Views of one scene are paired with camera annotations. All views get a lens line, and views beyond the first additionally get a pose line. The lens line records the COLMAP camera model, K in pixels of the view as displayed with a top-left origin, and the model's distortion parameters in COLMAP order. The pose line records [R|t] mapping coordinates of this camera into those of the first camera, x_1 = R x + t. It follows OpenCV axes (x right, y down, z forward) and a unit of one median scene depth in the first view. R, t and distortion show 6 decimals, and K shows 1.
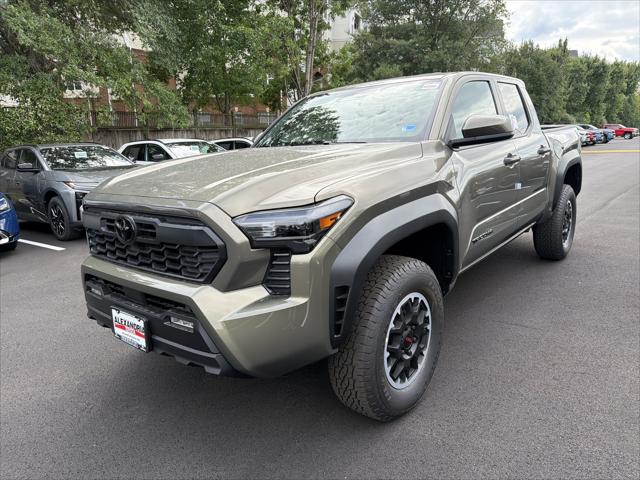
lens RADIAL K [[484.5, 0, 318.0], [0, 484.5, 241.7], [0, 0, 1]] dist [0.042289, -0.001279]
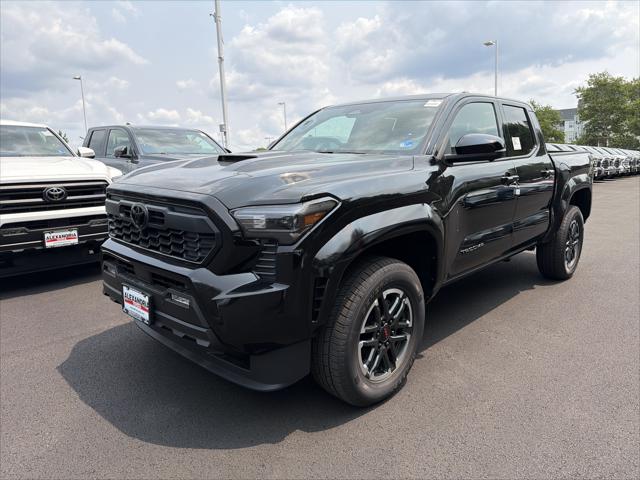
lens RADIAL K [[489.6, 0, 320.0], [0, 489.6, 240.0], [0, 0, 1]] dist [0.048797, -0.001868]
pose [[0.996169, 0.069362, -0.053253, 0.091105], [-0.070733, 0.997199, -0.024310, 0.029858], [0.051418, 0.027984, 0.998285, -0.126837]]
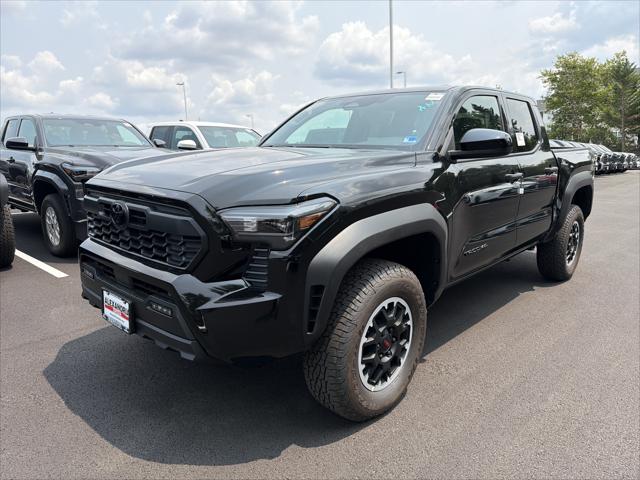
lens RADIAL K [[484.5, 0, 318.0], [0, 484.5, 241.7], [0, 0, 1]] dist [0.042289, -0.001279]
pose [[0.996230, 0.077241, -0.039494, 0.075409], [-0.077541, 0.996970, -0.006115, 0.005439], [0.038902, 0.009154, 0.999201, -0.026938]]
